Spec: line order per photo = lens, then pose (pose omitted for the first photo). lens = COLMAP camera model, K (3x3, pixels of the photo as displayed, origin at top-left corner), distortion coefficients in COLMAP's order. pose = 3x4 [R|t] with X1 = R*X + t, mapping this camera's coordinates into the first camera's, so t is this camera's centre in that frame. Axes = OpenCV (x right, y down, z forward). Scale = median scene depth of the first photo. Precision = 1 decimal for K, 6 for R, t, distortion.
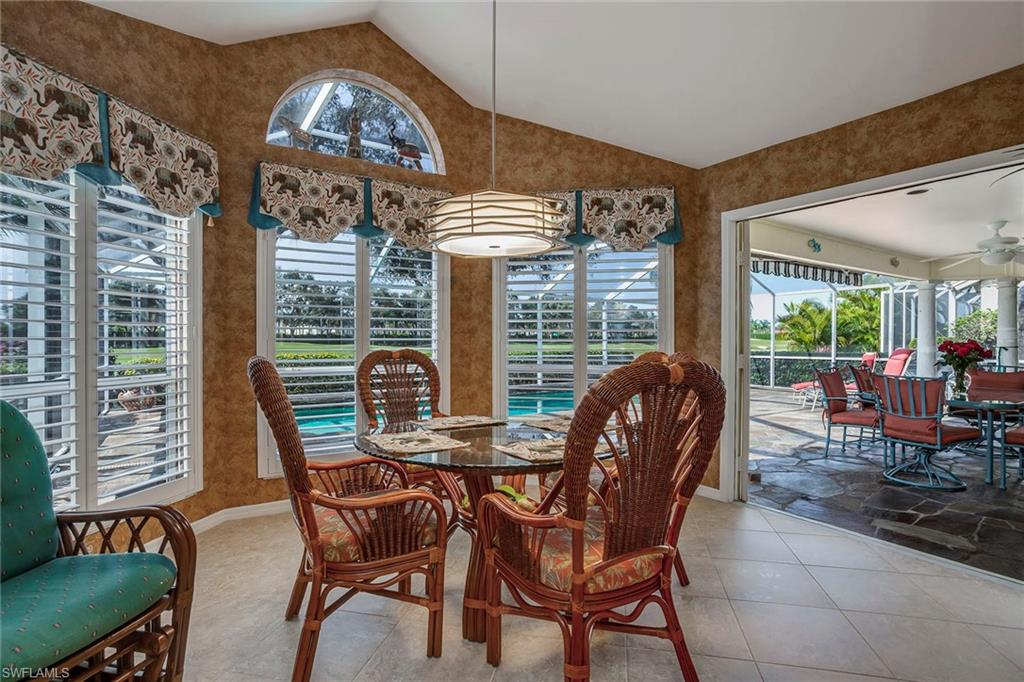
lens RADIAL K [[502.3, 0, 512.0], [0, 502.3, 341.0], [0, 0, 1]] dist [-0.049803, 0.019684]
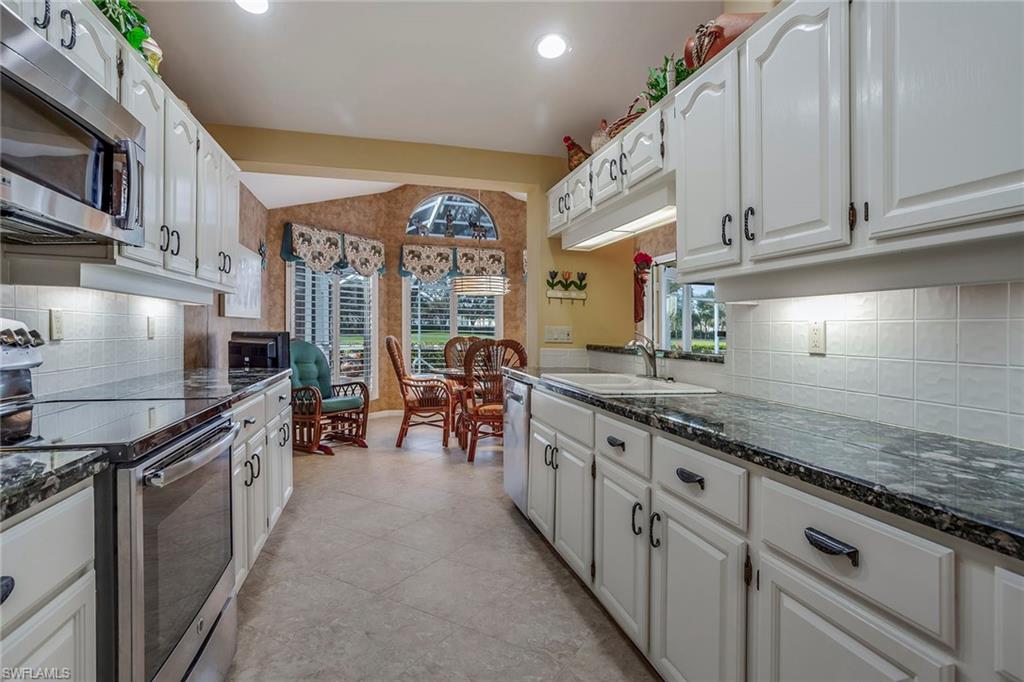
lens RADIAL K [[502.3, 0, 512.0], [0, 502.3, 341.0], [0, 0, 1]] dist [-0.049803, 0.019684]
pose [[0.948334, 0.020911, -0.316583, 0.595957], [-0.017452, 0.999753, 0.013758, 0.003346], [0.316793, -0.007522, 0.948465, -0.848089]]
